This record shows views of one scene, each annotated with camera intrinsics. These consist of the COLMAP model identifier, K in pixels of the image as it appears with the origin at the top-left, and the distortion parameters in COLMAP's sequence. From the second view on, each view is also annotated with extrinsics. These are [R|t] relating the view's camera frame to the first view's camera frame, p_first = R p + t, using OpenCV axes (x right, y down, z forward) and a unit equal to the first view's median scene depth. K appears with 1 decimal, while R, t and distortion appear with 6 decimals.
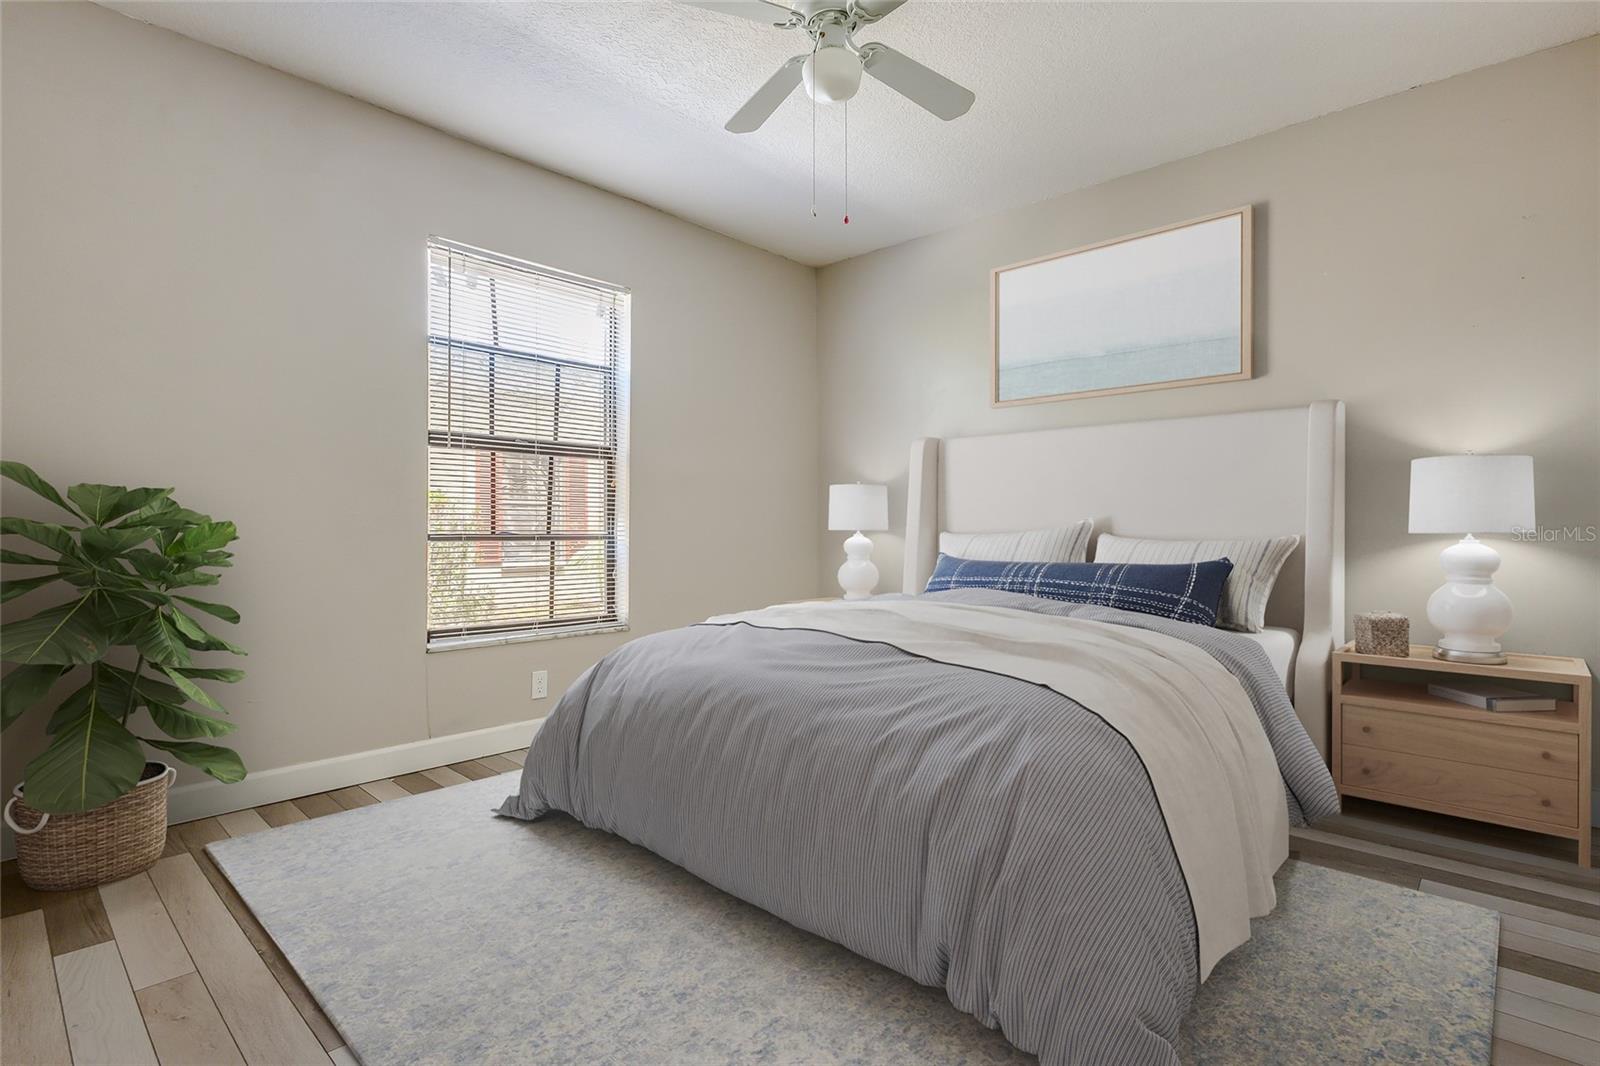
lens RADIAL K [[759.0, 0, 775.4], [0, 759.0, 516.3], [0, 0, 1]] dist [0.001631, -0.001599]
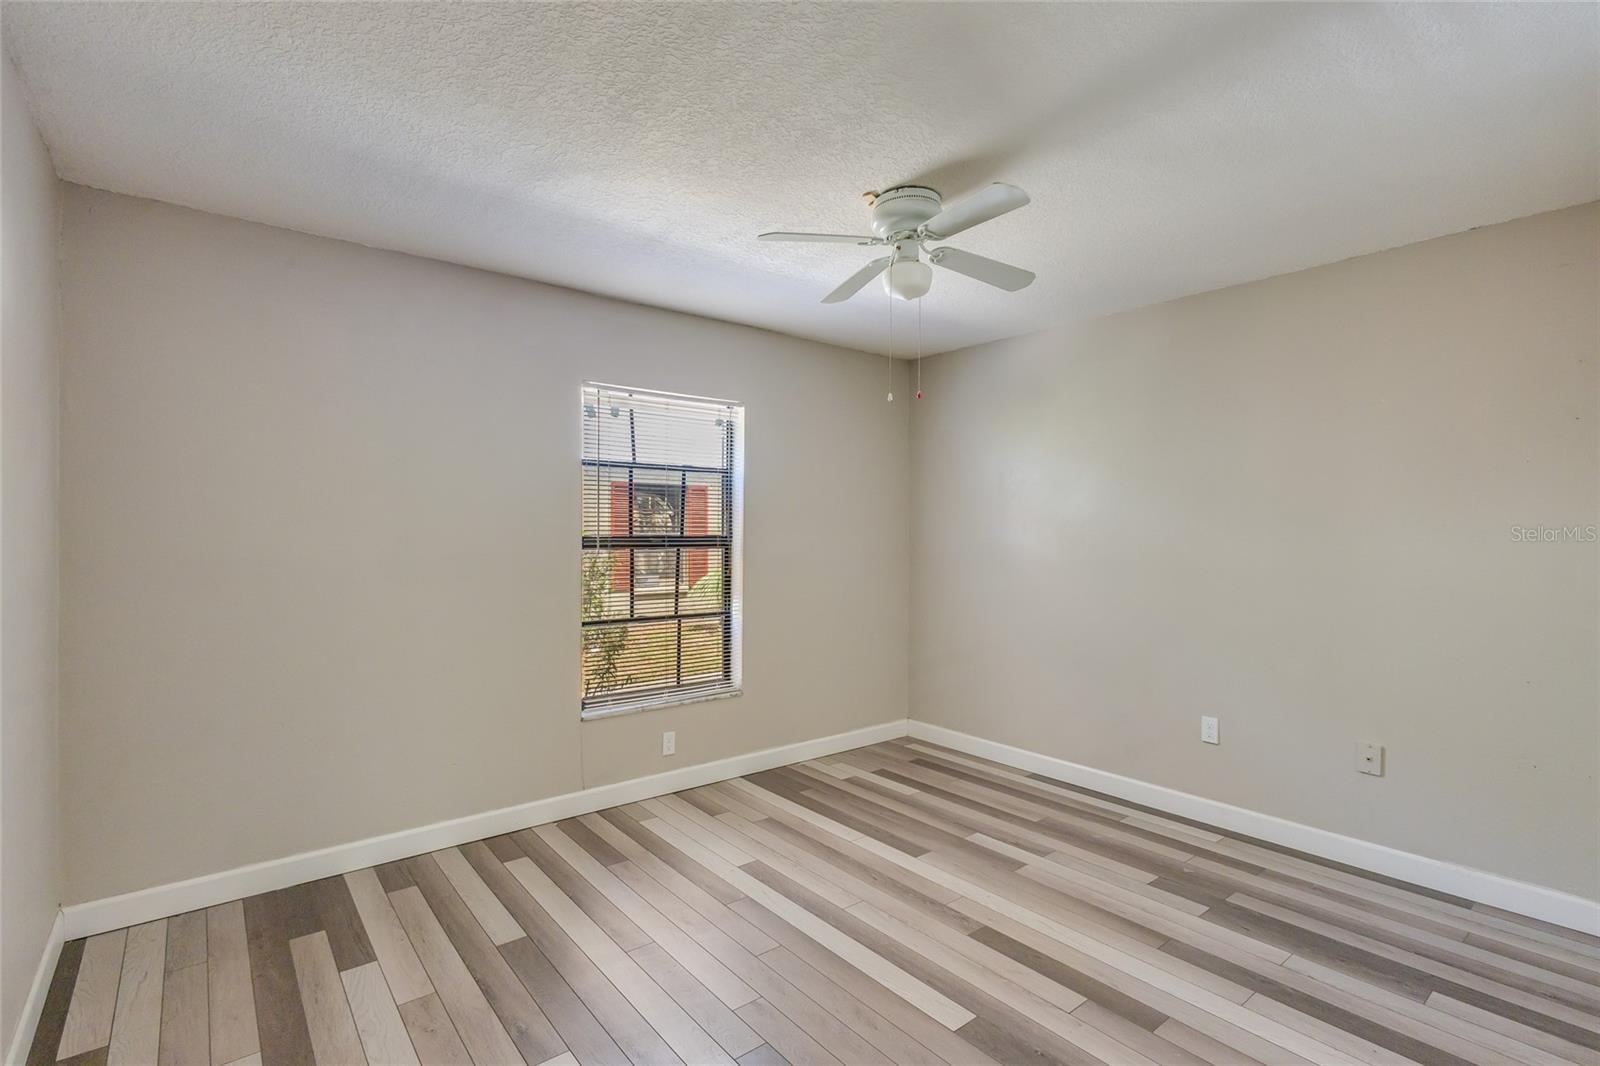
lens RADIAL K [[729.5, 0, 788.2], [0, 729.5, 525.6], [0, 0, 1]] dist [-0.000752, 0.000440]
pose [[0.991230, 0.002543, -0.132127, 0.026849], [-0.001776, 0.999981, 0.005923, -0.126071], [0.132139, -0.005637, 0.991215, -0.112889]]
